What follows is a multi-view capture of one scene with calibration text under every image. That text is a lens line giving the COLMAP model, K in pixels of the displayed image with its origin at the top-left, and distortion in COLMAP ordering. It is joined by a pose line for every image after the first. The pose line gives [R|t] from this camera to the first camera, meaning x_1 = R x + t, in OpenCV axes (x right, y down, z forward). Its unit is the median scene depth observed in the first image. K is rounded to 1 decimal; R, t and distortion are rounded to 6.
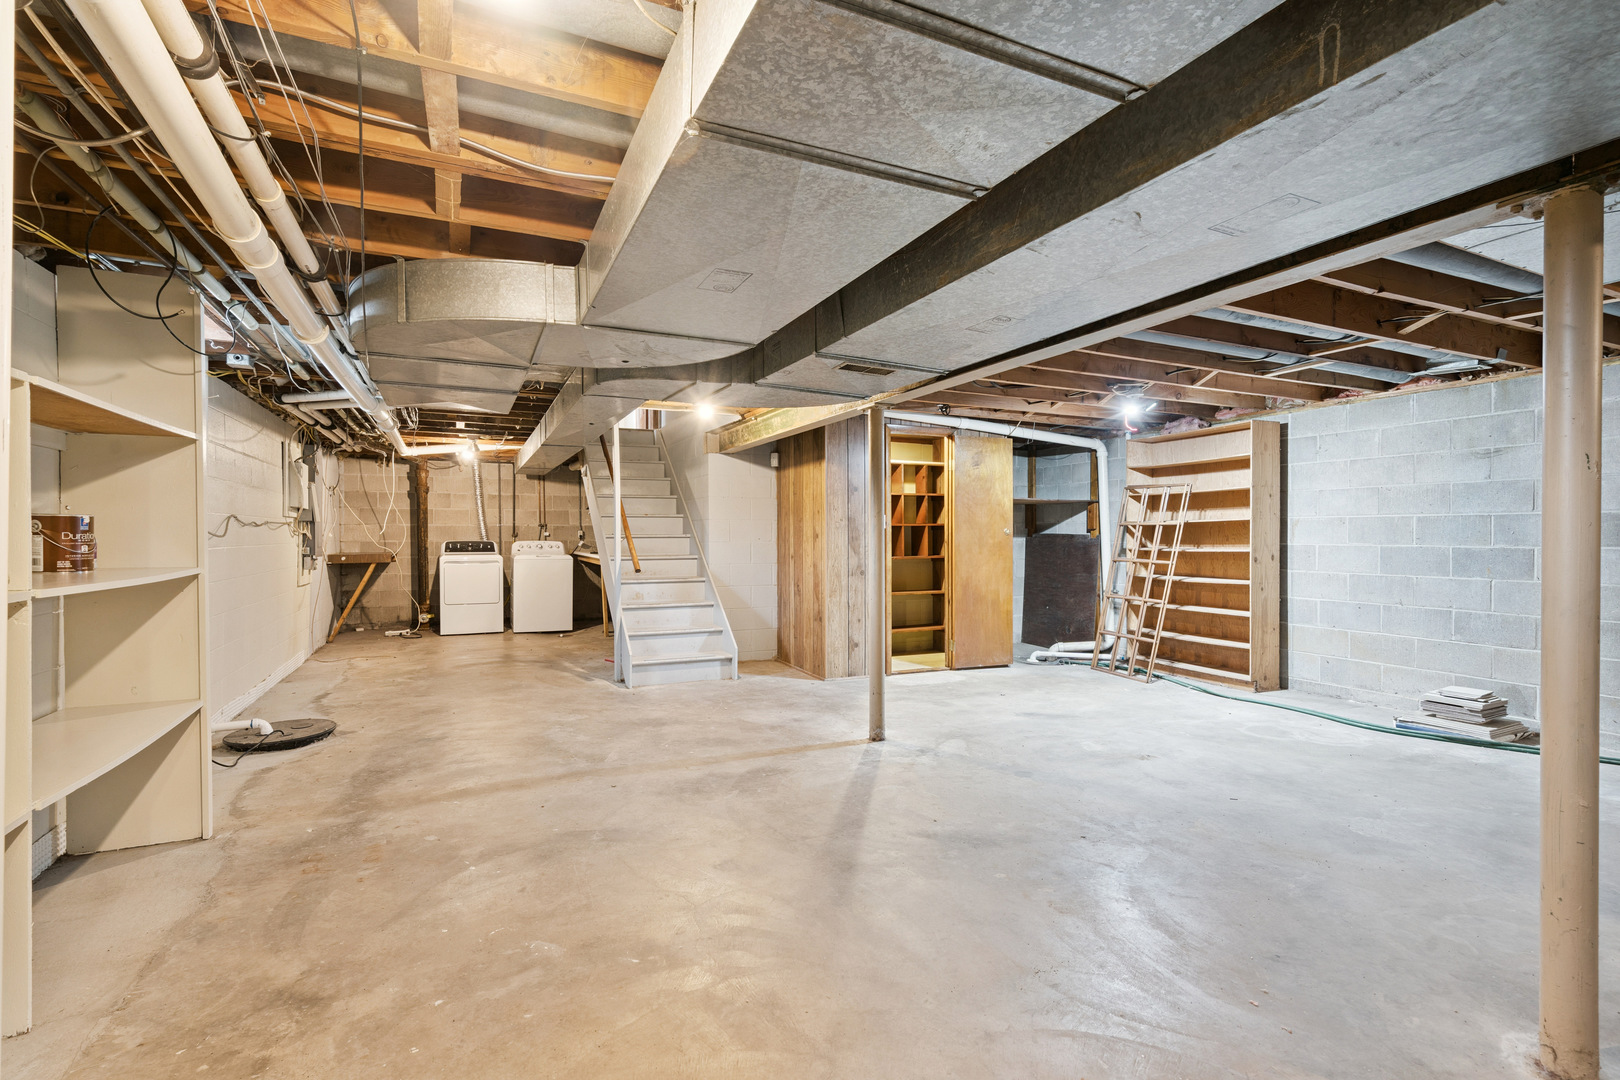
lens RADIAL K [[734.4, 0, 808.6], [0, 734.4, 540.4], [0, 0, 1]] dist [0.002189, 0.000742]
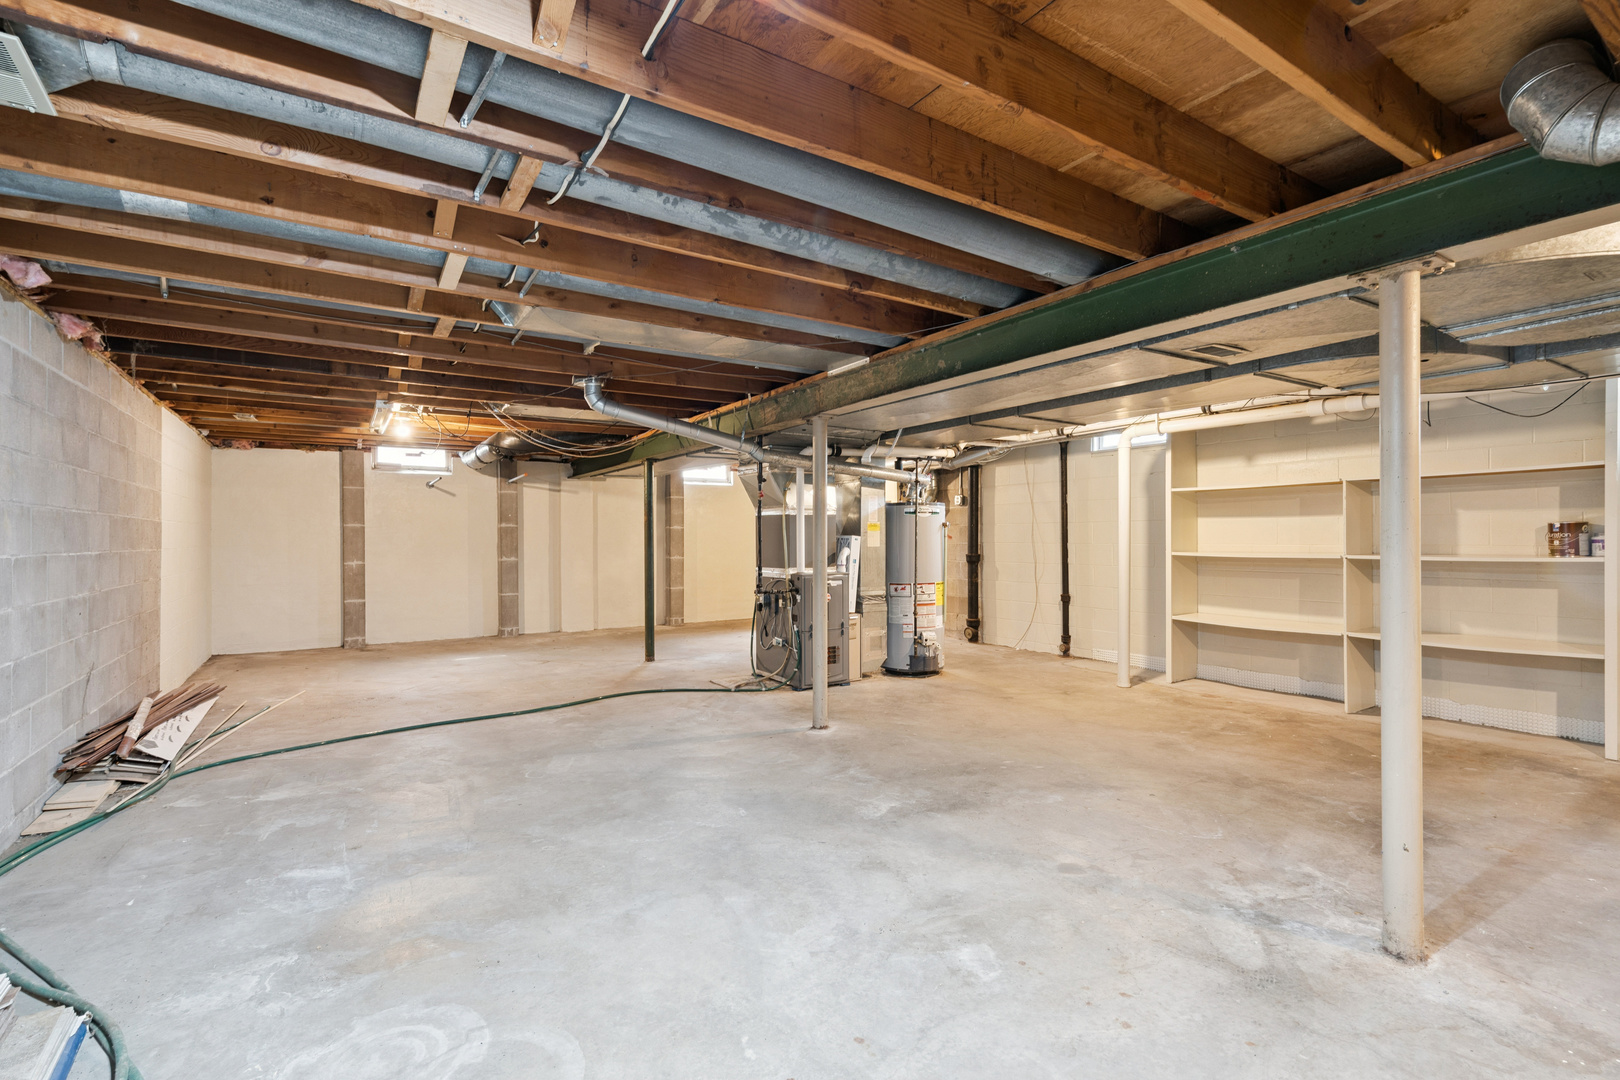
lens RADIAL K [[734.4, 0, 808.6], [0, 734.4, 540.1], [0, 0, 1]] dist [0.002189, 0.000742]
pose [[-0.990662, 0.003564, -0.136297, 0.617872], [0.002394, 0.999959, 0.008745, -0.008231], [0.136323, 0.008337, -0.990629, 1.608052]]
